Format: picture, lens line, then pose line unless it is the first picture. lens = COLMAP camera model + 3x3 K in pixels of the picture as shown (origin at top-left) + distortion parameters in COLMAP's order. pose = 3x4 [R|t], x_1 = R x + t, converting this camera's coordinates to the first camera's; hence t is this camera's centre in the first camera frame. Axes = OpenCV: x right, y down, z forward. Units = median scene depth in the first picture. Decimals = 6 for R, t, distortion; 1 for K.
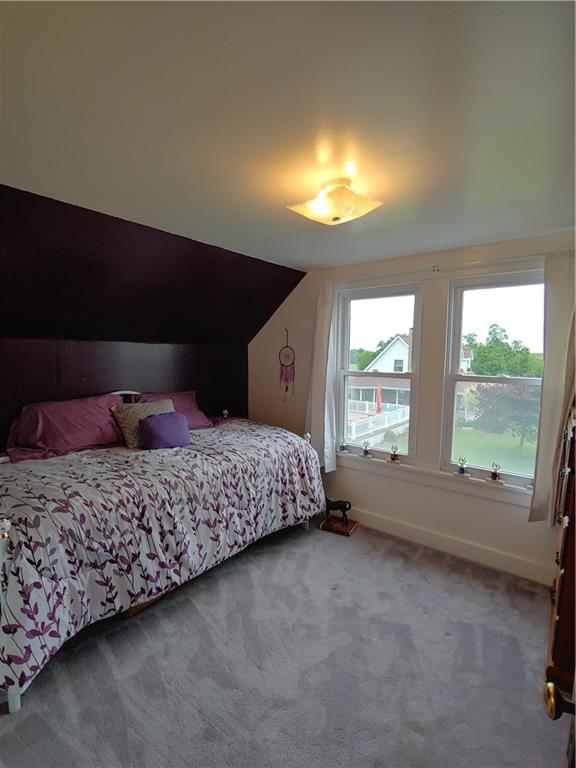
lens RADIAL K [[366.2, 0, 288.8], [0, 366.2, 384.5], [0, 0, 1]] dist [-0.017161, -0.002809]
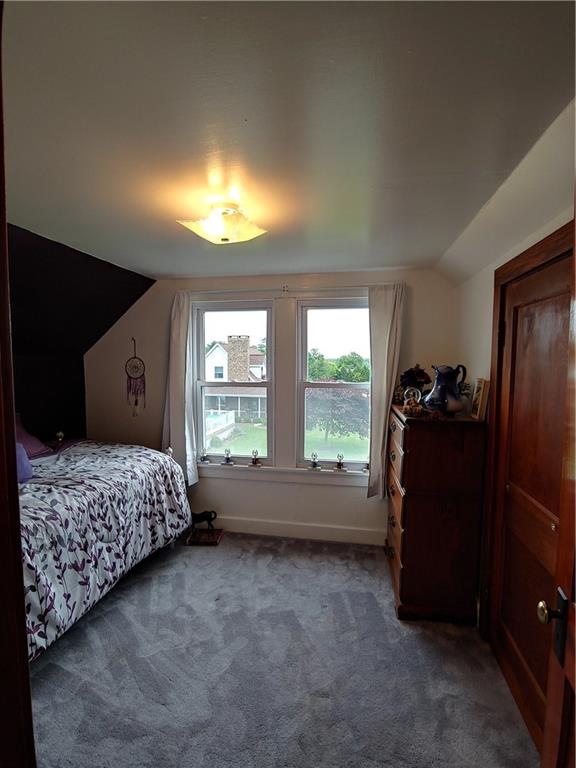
lens RADIAL K [[366.2, 0, 291.0], [0, 366.2, 383.3], [0, 0, 1]] dist [-0.017161, -0.002809]
pose [[0.881016, -0.035692, 0.471739, -0.148263], [0.046068, 0.998884, -0.010461, -0.015441], [-0.470839, 0.030948, 0.881676, -0.000151]]
